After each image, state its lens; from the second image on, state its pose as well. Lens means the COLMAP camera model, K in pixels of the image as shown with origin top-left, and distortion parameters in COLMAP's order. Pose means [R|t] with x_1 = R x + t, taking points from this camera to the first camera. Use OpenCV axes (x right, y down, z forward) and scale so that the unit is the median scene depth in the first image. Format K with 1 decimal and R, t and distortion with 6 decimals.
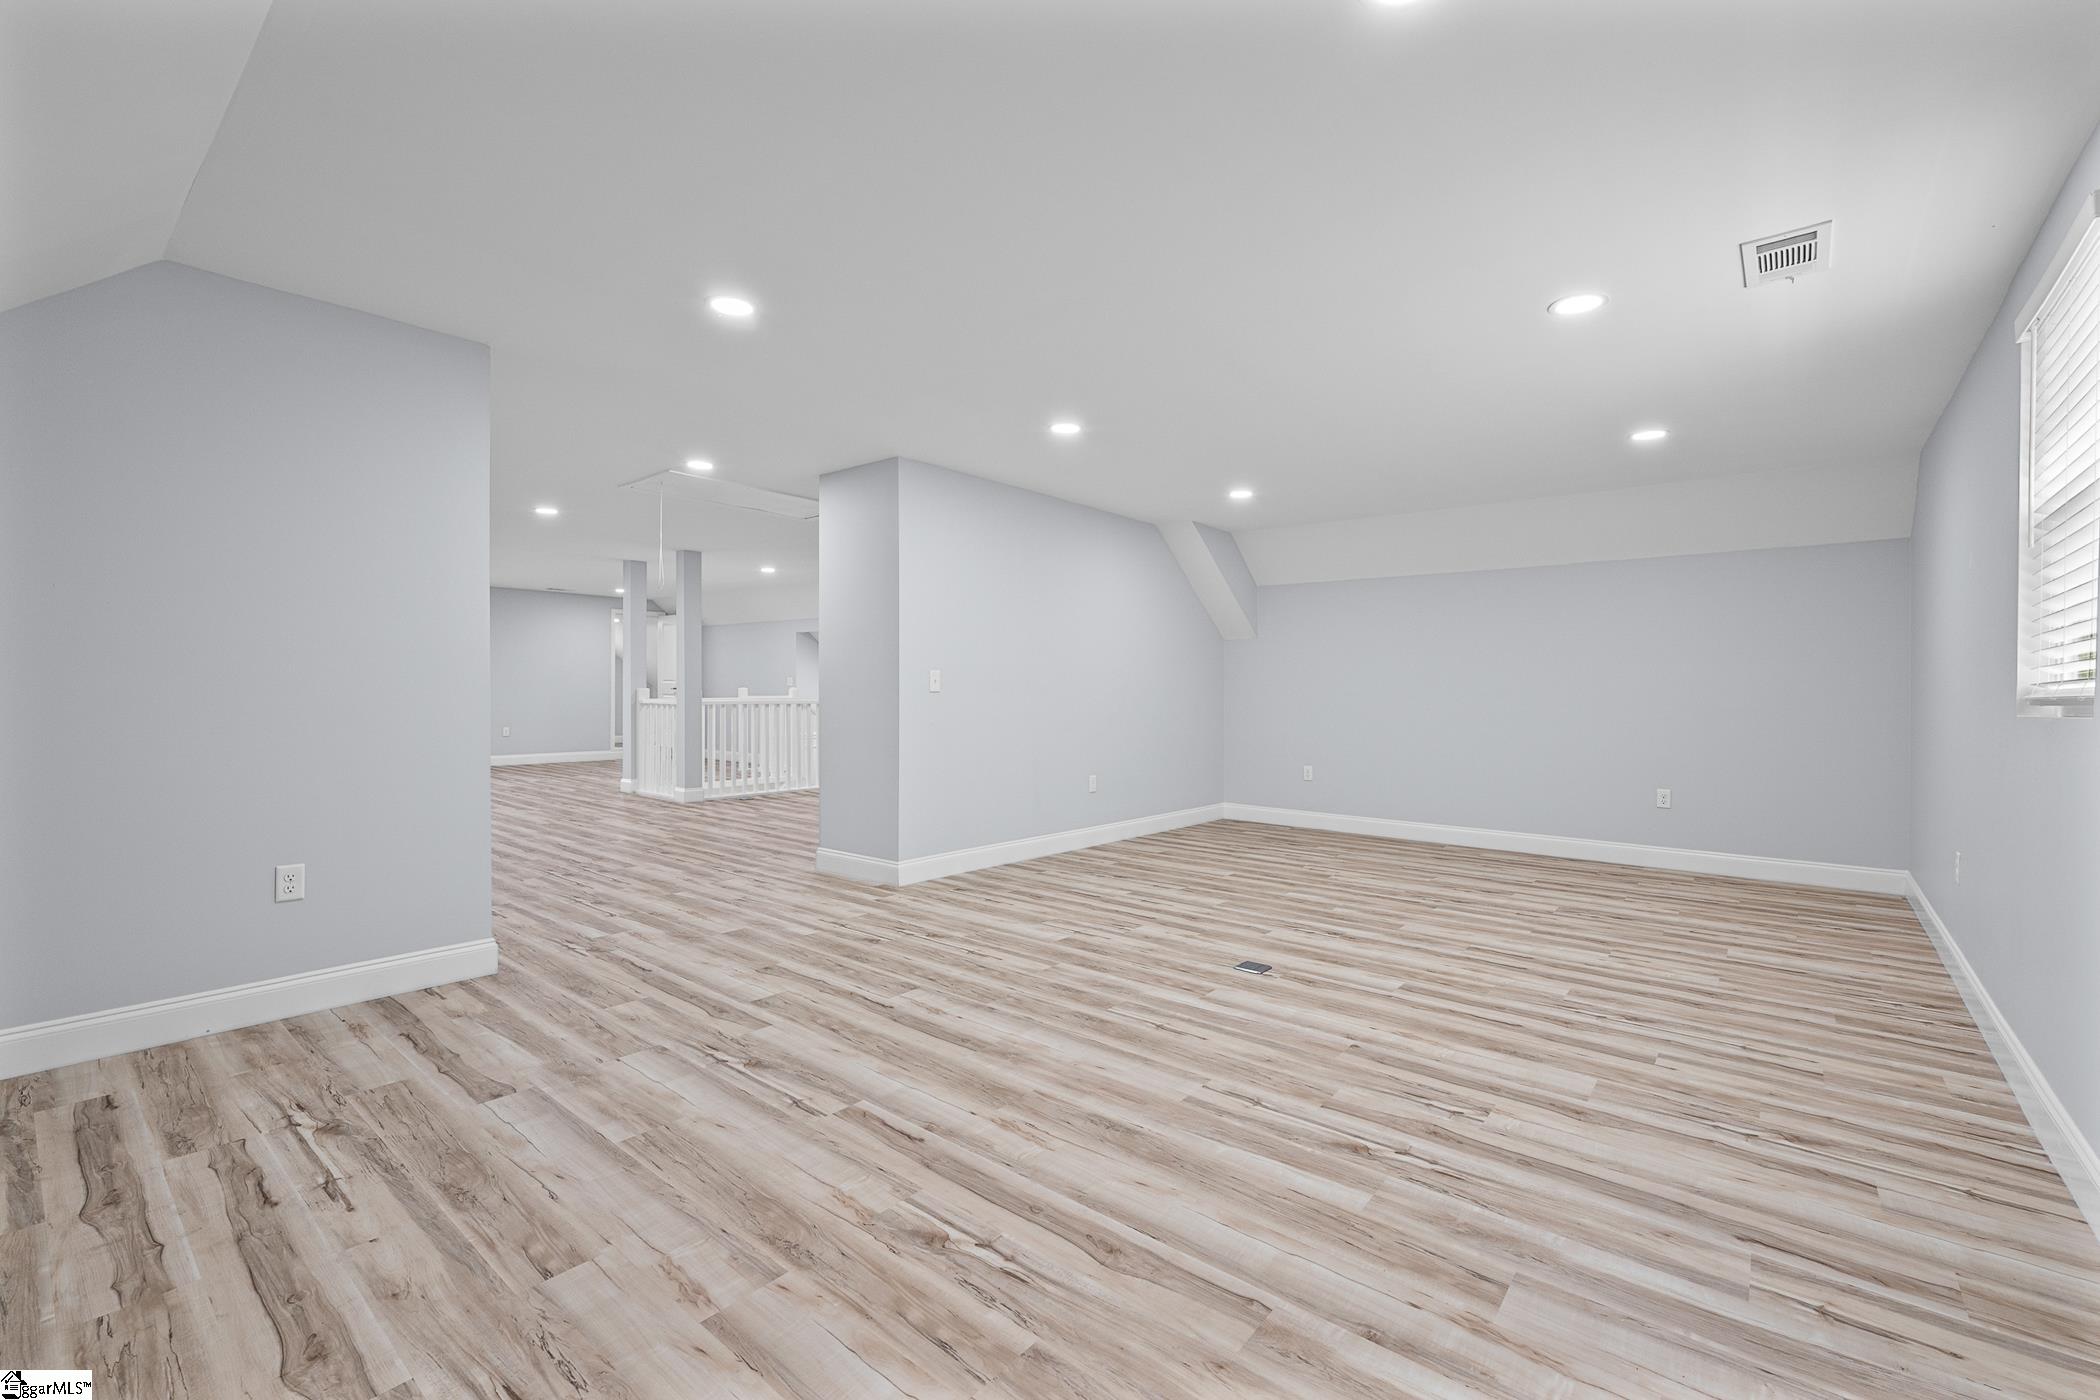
lens RADIAL K [[901.1, 0, 1041.2], [0, 901.1, 693.6], [0, 0, 1]] dist [0.002715, 0.000156]
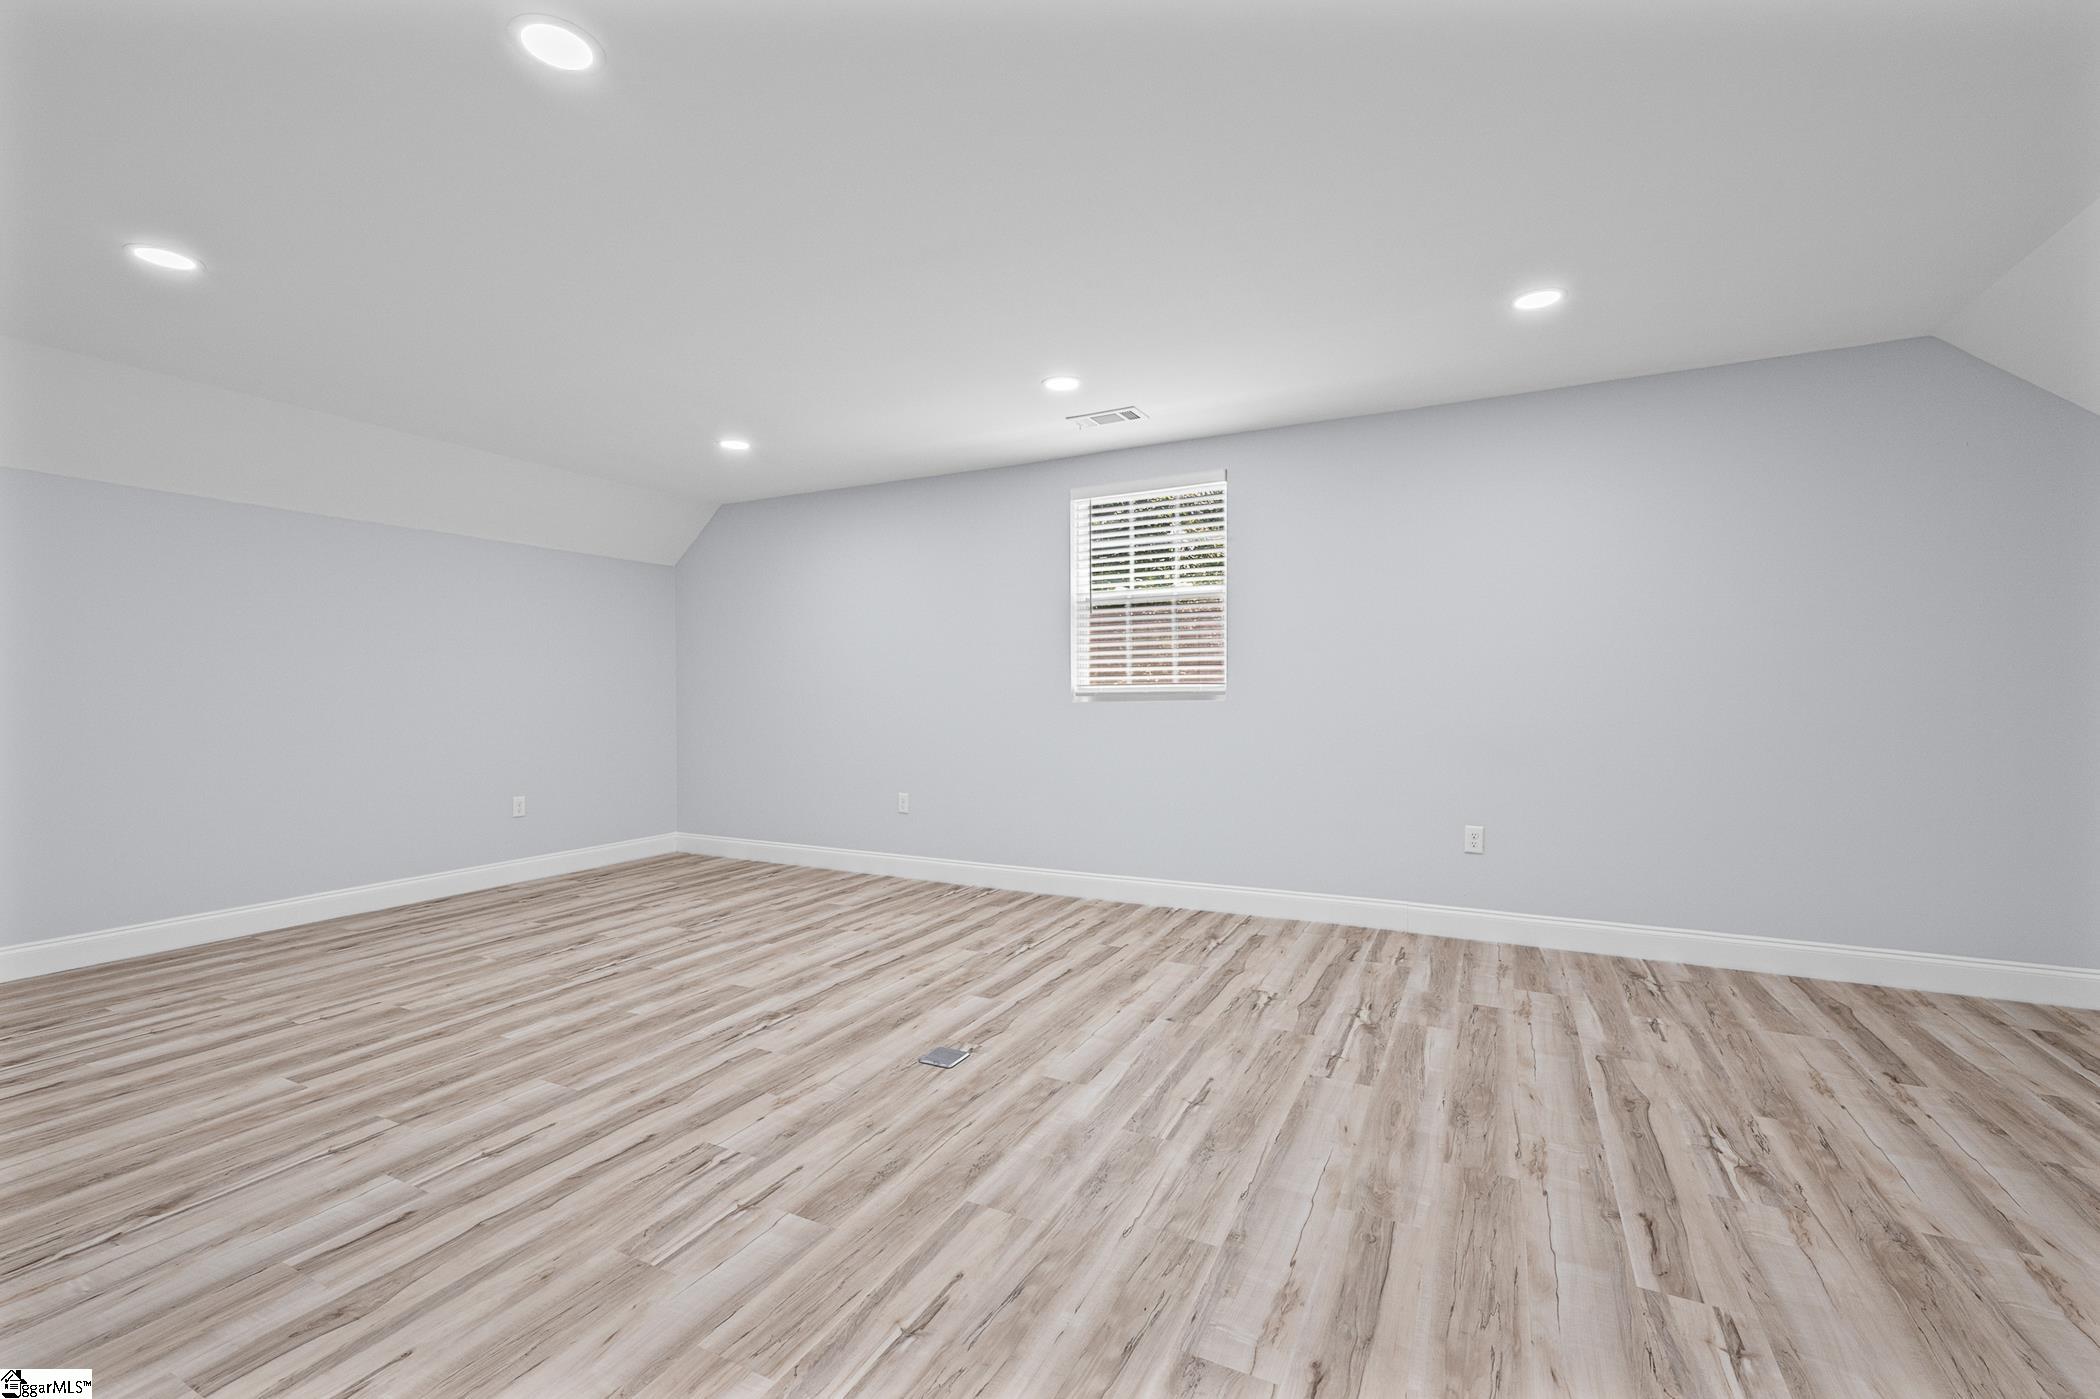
lens RADIAL K [[901.1, 0, 1041.7], [0, 901.1, 689.8], [0, 0, 1]] dist [0.002715, 0.000156]
pose [[-0.238698, -0.005776, 0.971077, -0.652019], [0.004247, 0.999967, 0.006992, -0.013651], [-0.971085, 0.005793, -0.238665, 1.378823]]
